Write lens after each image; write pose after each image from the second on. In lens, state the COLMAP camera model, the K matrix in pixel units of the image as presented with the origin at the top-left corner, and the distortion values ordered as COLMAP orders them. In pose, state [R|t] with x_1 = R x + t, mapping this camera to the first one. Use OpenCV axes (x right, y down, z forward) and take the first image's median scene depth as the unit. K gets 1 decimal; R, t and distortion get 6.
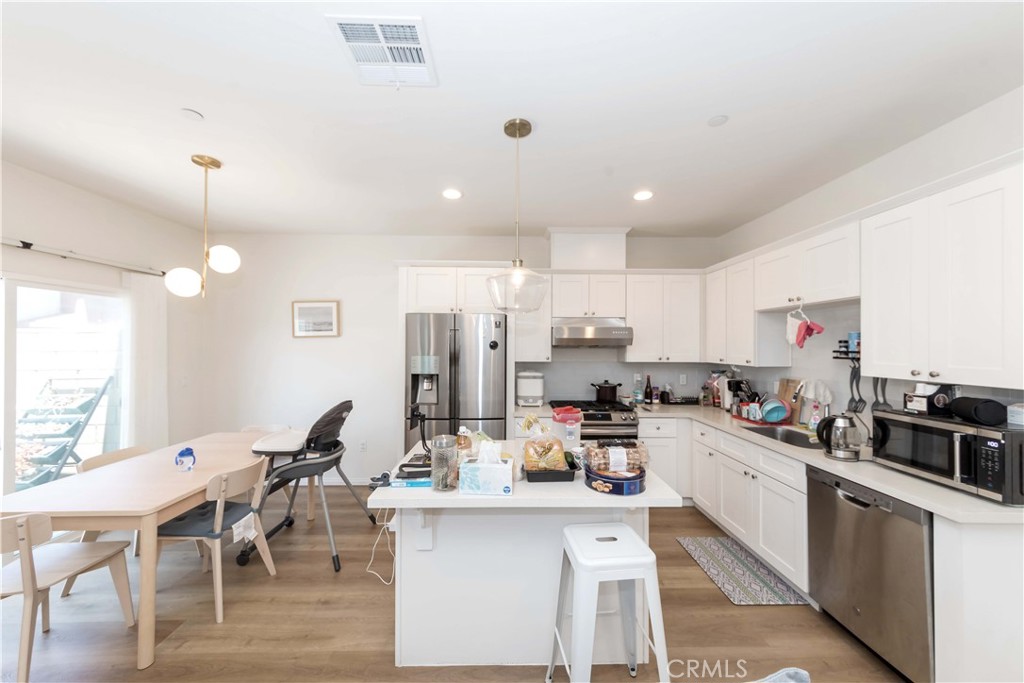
lens RADIAL K [[366.1, 0, 512.1], [0, 366.1, 343.5], [0, 0, 1]] dist [0.000715, 0.000334]
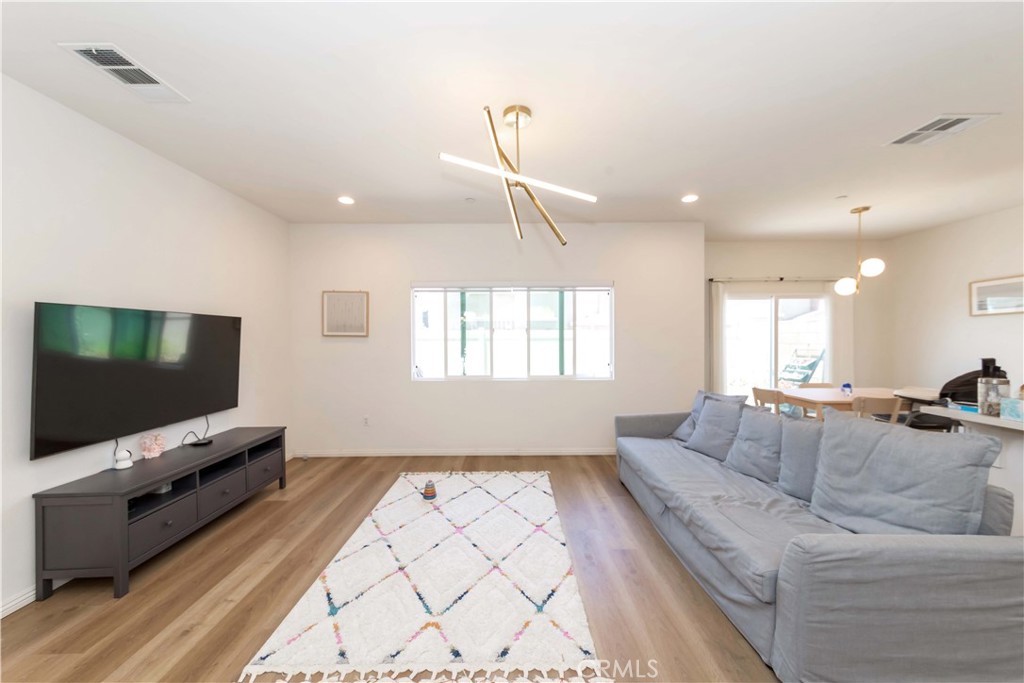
lens RADIAL K [[366.1, 0, 512.1], [0, 366.1, 343.5], [0, 0, 1]] dist [0.000715, 0.000334]
pose [[-0.015293, 0.010934, -0.999823, 0.529956], [0.008278, 0.999907, 0.010808, 0.042754], [0.999849, -0.008112, -0.015382, -0.337969]]
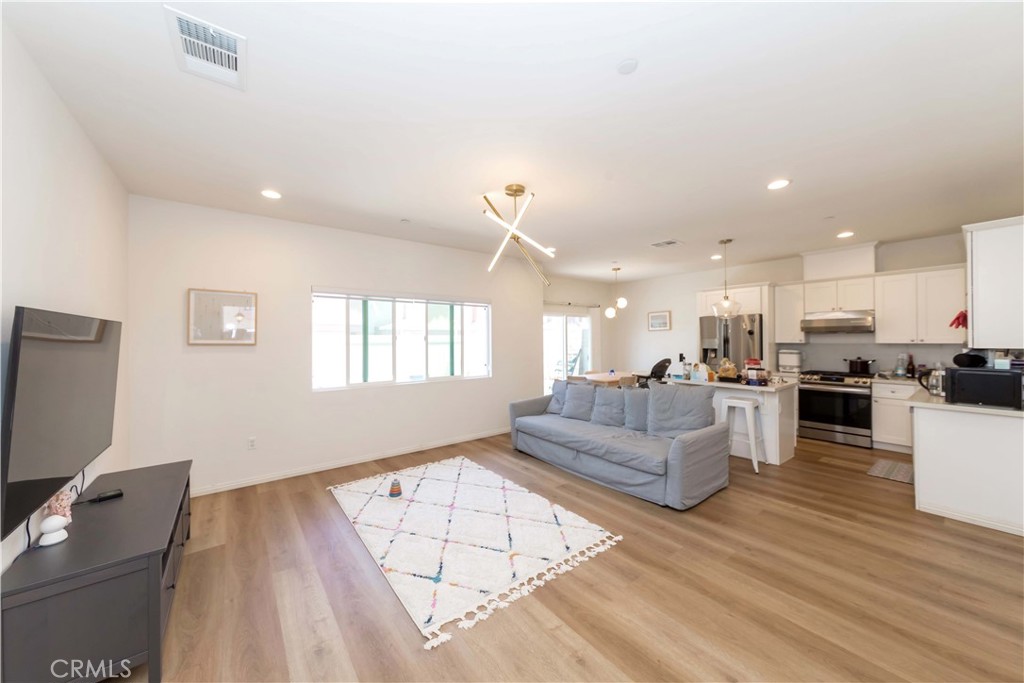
lens RADIAL K [[358.3, 0, 511.0], [0, 358.3, 337.8], [0, 0, 1]] dist [0.000593, -0.000025]
pose [[0.592071, -0.009723, -0.805827, 0.582839], [0.011381, 0.999928, -0.003704, 0.021440], [0.805805, -0.006978, 0.592139, -0.833676]]
